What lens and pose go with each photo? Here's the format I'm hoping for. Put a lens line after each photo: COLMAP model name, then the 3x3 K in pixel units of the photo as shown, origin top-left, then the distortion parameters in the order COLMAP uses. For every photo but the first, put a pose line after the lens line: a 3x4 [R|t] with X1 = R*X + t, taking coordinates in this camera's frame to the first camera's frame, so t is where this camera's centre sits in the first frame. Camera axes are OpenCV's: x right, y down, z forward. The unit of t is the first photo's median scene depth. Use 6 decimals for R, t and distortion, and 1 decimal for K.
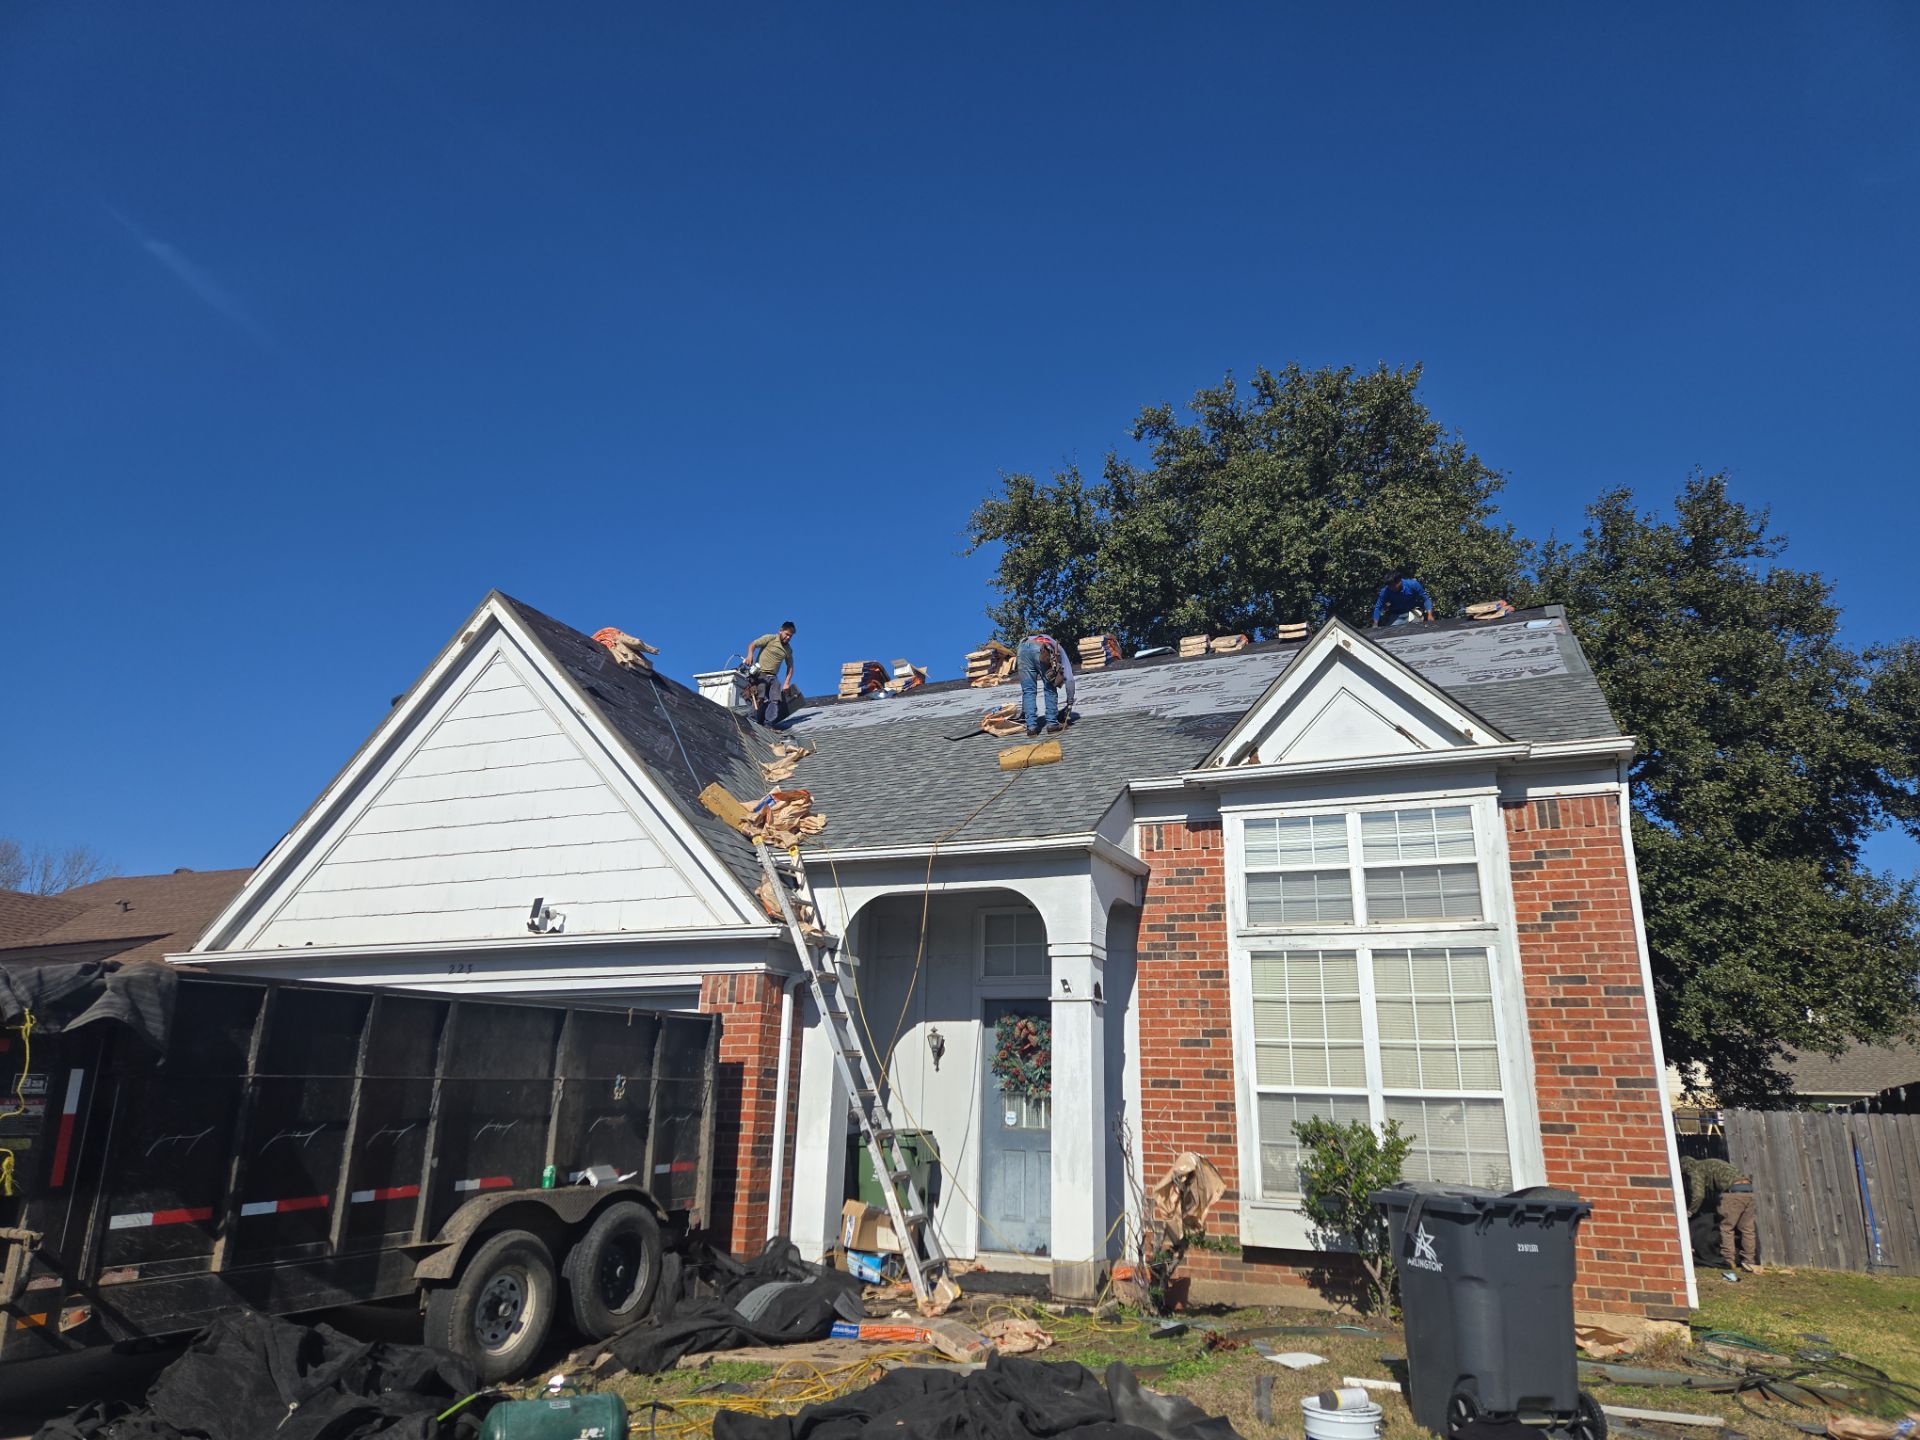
lens RADIAL K [[1307.2, 0, 949.1], [0, 1307.2, 722.2], [0, 0, 1]] dist [0.073005, -0.023255]
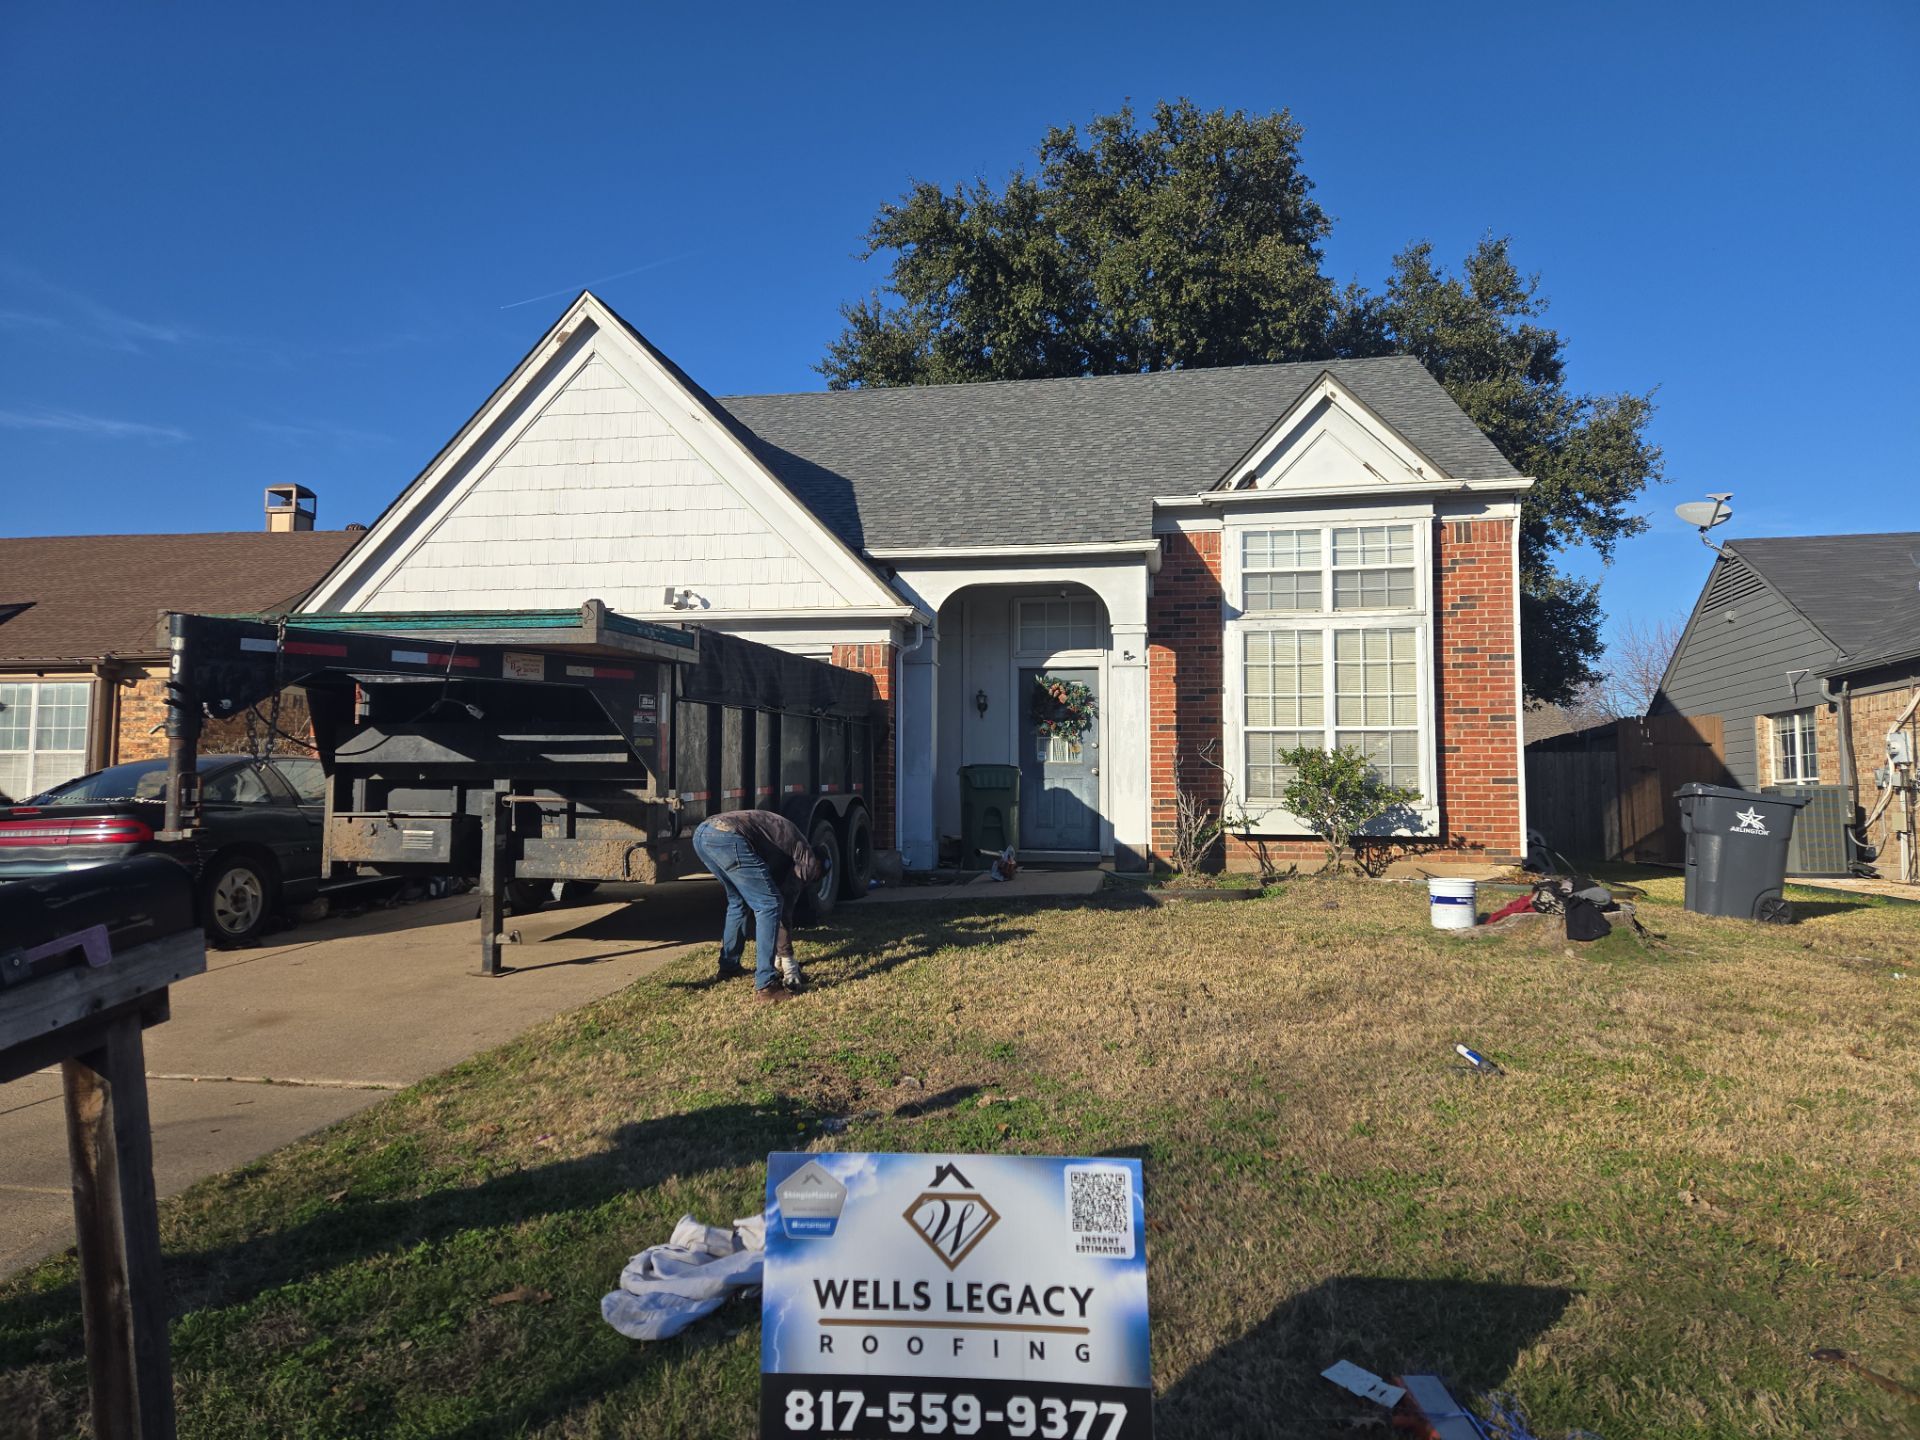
lens RADIAL K [[1307.2, 0, 971.1], [0, 1307.2, 721.4], [0, 0, 1]] dist [0.073005, -0.023255]
pose [[0.970770, -0.005111, 0.239959, -0.377297], [-0.049836, 0.973692, 0.222351, -0.019501], [-0.234783, -0.227810, 0.944976, -0.223302]]
